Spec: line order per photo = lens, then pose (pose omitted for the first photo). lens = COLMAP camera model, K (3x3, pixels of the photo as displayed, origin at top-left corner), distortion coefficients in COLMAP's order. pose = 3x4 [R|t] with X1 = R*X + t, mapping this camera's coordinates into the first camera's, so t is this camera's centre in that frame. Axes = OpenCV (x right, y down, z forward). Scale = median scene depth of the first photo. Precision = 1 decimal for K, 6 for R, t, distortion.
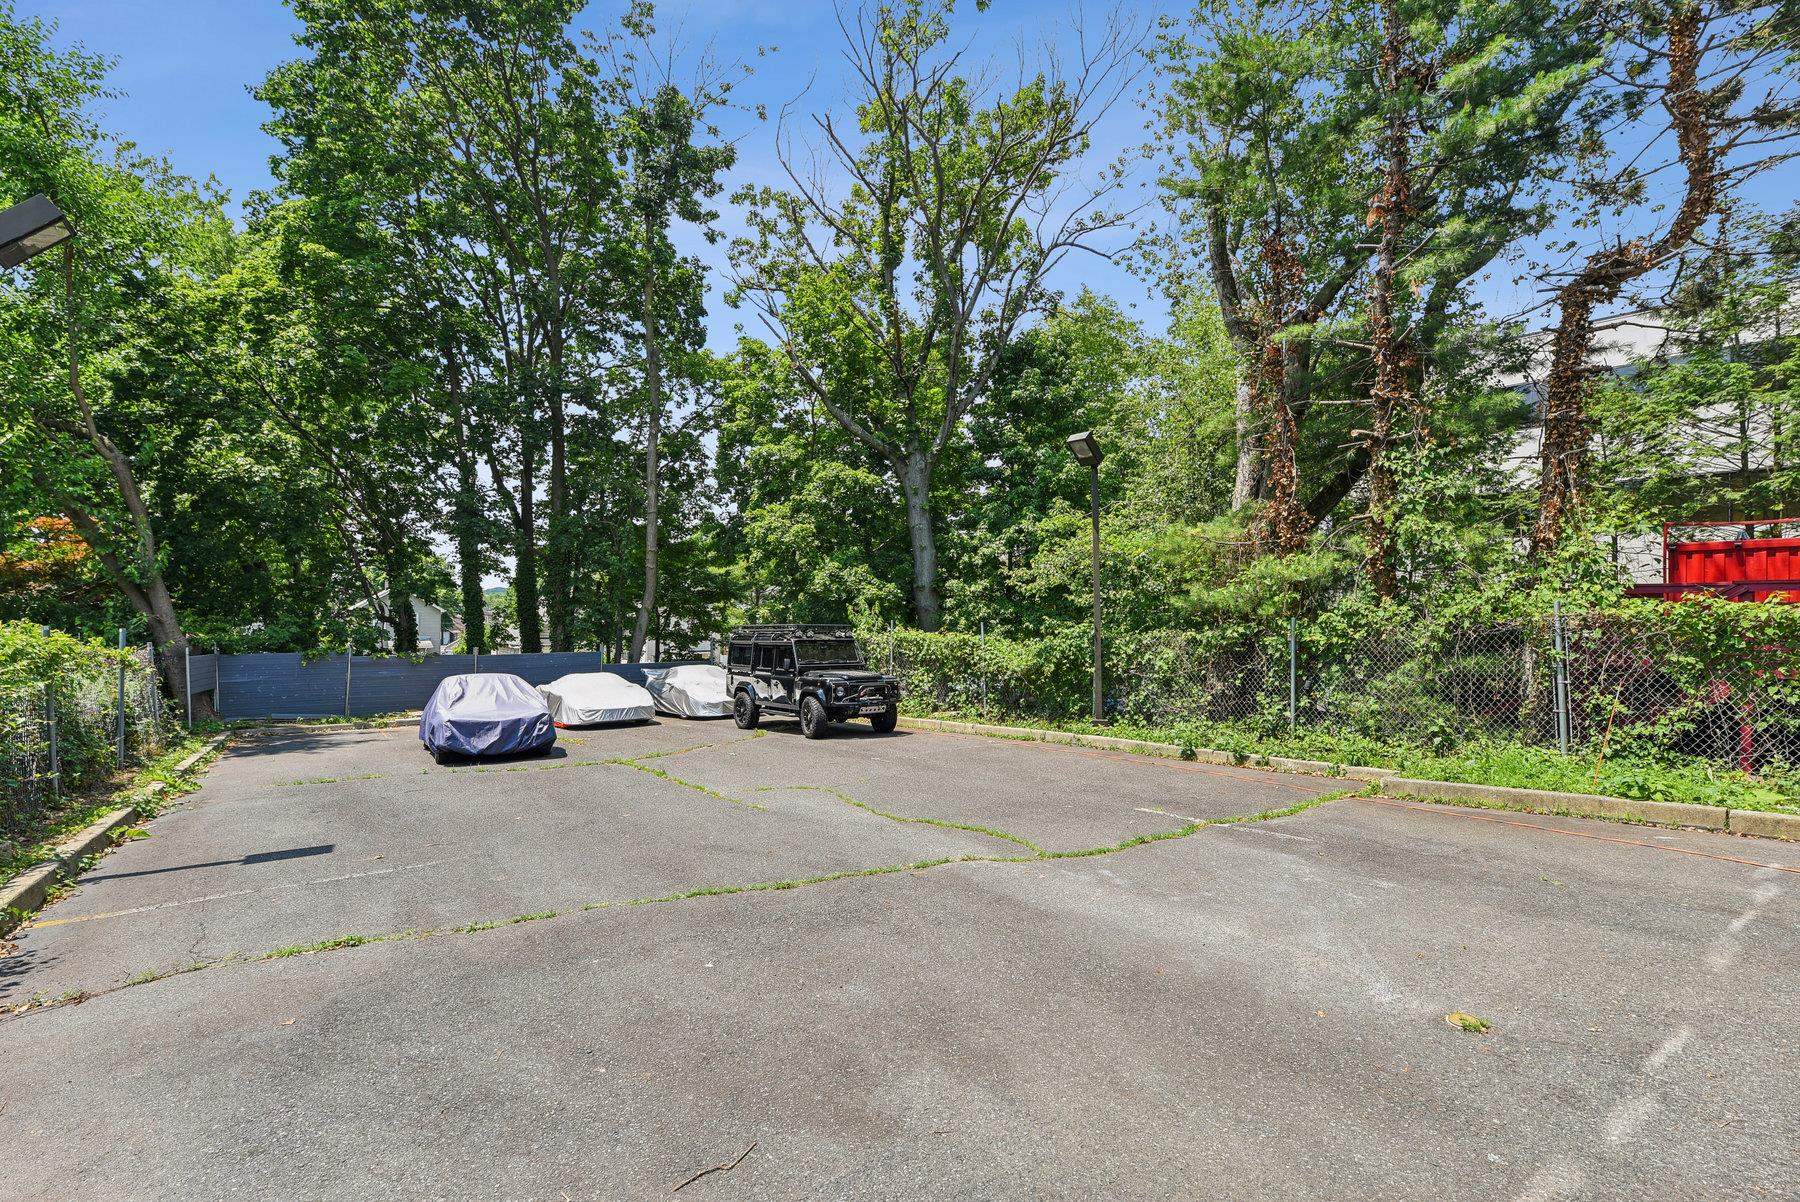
lens RADIAL K [[801.1, 0, 899.7], [0, 801.1, 607.6], [0, 0, 1]] dist [0.001936, 0.000246]
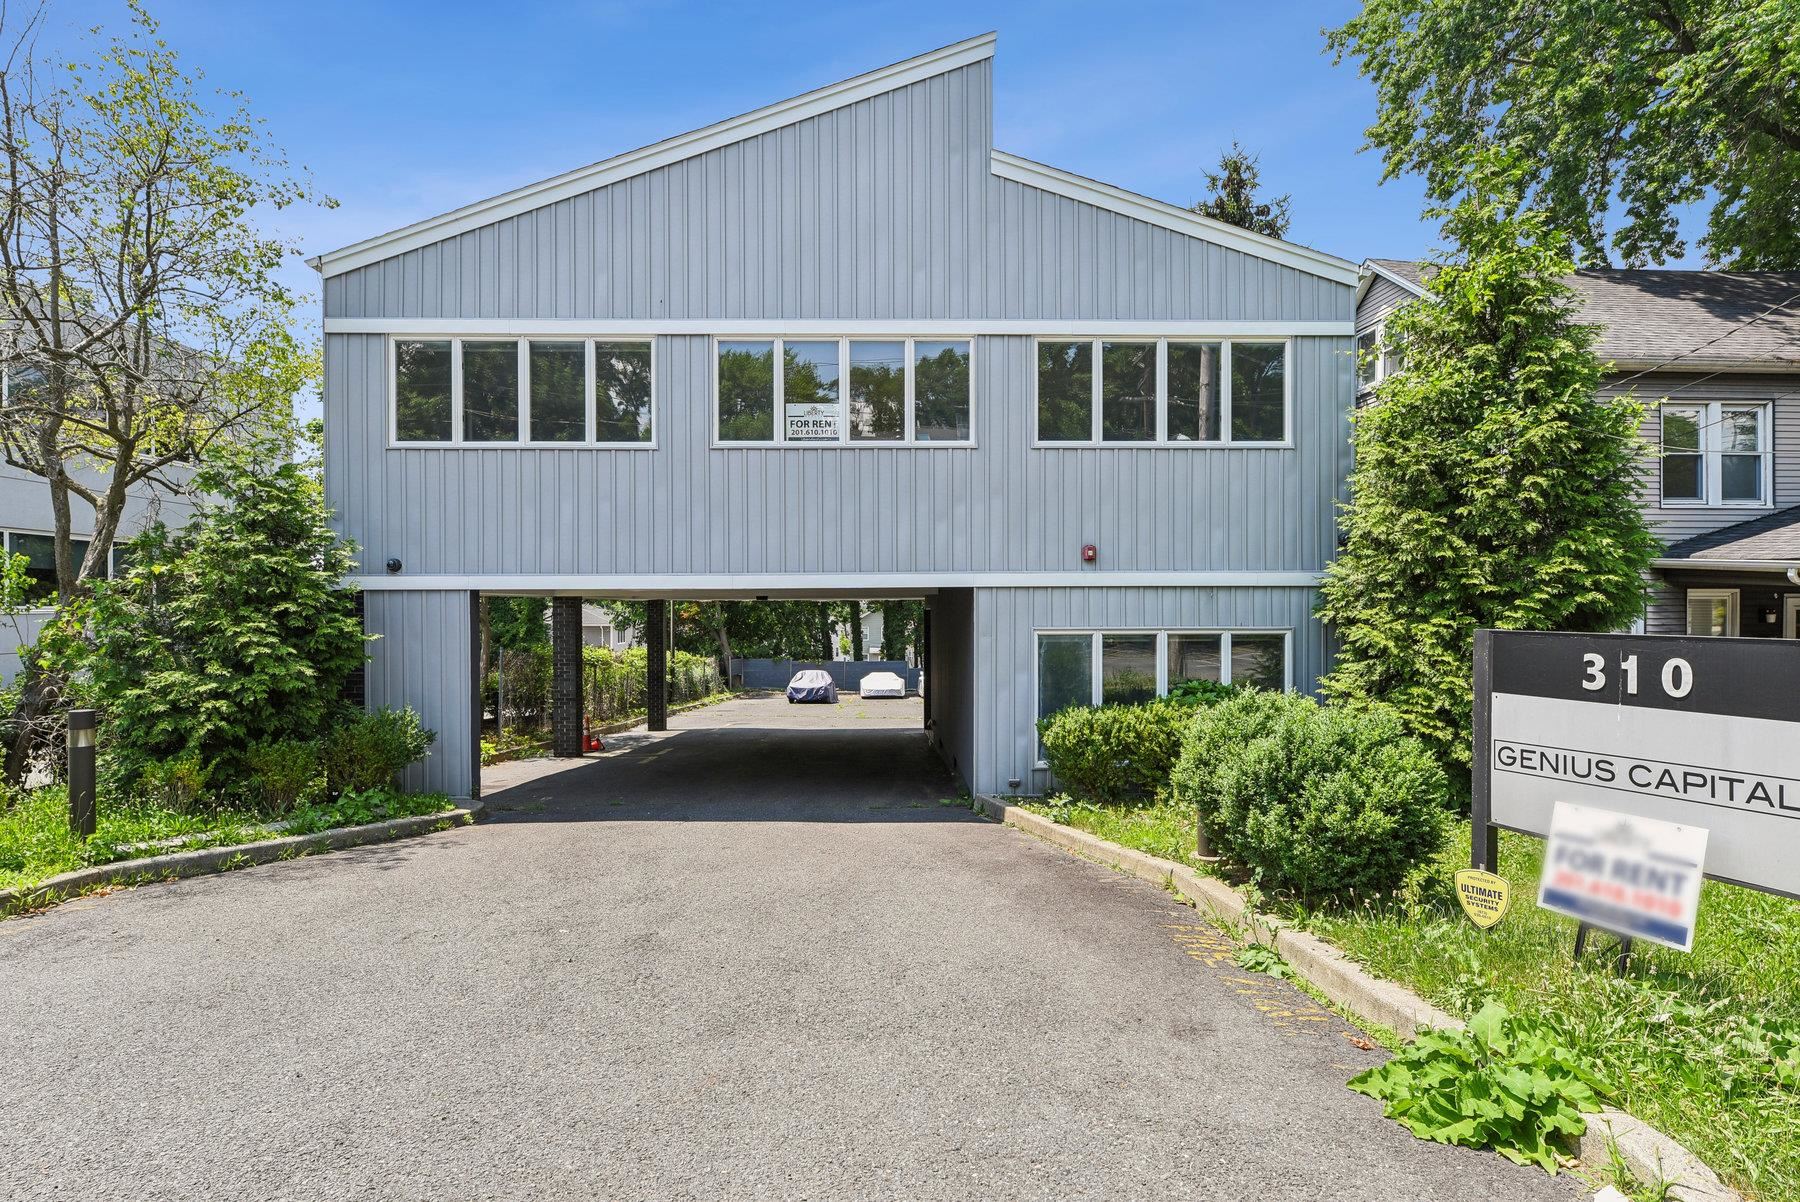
lens RADIAL K [[917.9, 0, 900.0], [0, 917.9, 601.0], [0, 0, 1]] dist [0.001267, 0.000265]
pose [[0.827165, -0.011086, -0.561849, 1.481864], [0.007596, 0.999935, -0.008548, -0.119338], [0.561907, 0.002803, 0.827195, -1.353985]]
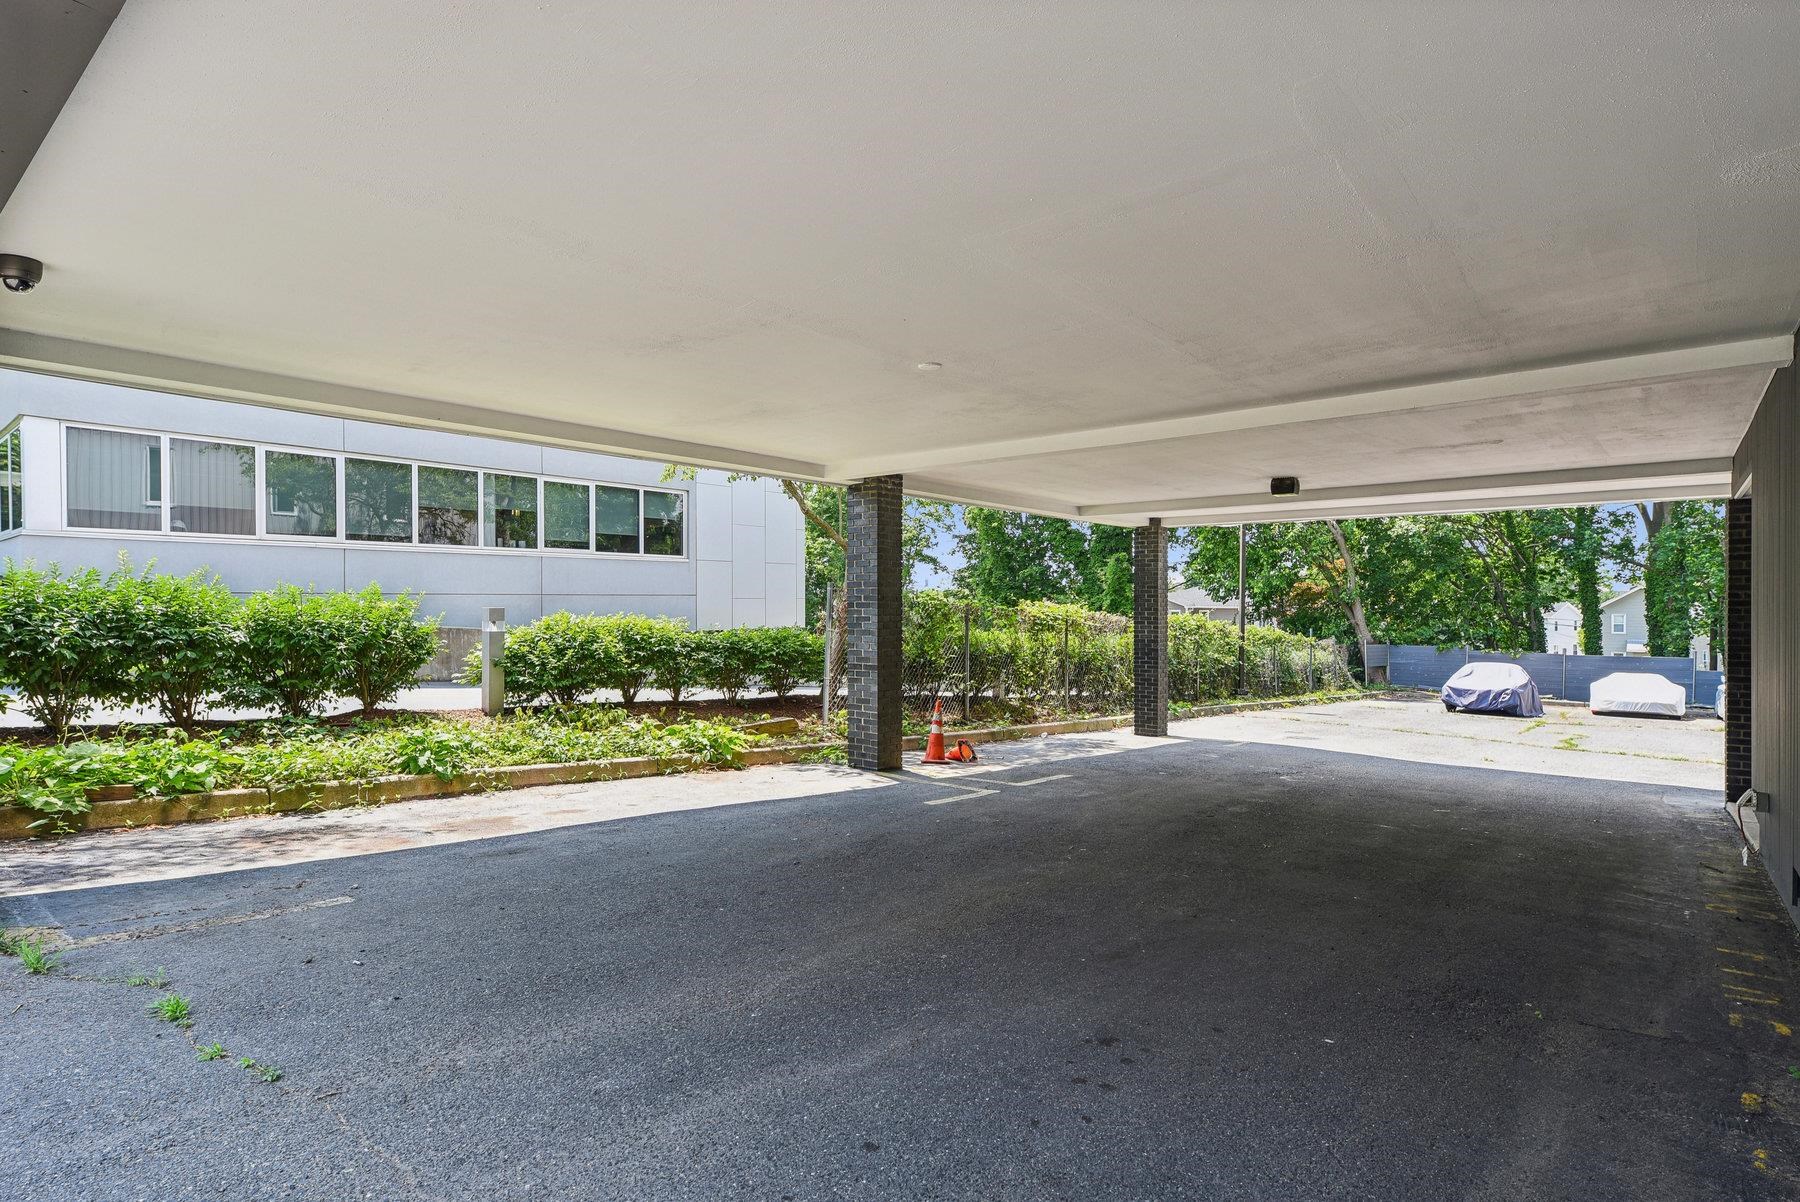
lens RADIAL K [[917.9, 0, 900.0], [0, 917.9, 601.0], [0, 0, 1]] dist [0.001267, 0.000265]
pose [[0.260219, -0.002783, -0.965545, 1.040378], [0.001720, 0.999996, -0.002419, -0.040232], [0.965548, -0.001031, 0.260223, -0.659521]]
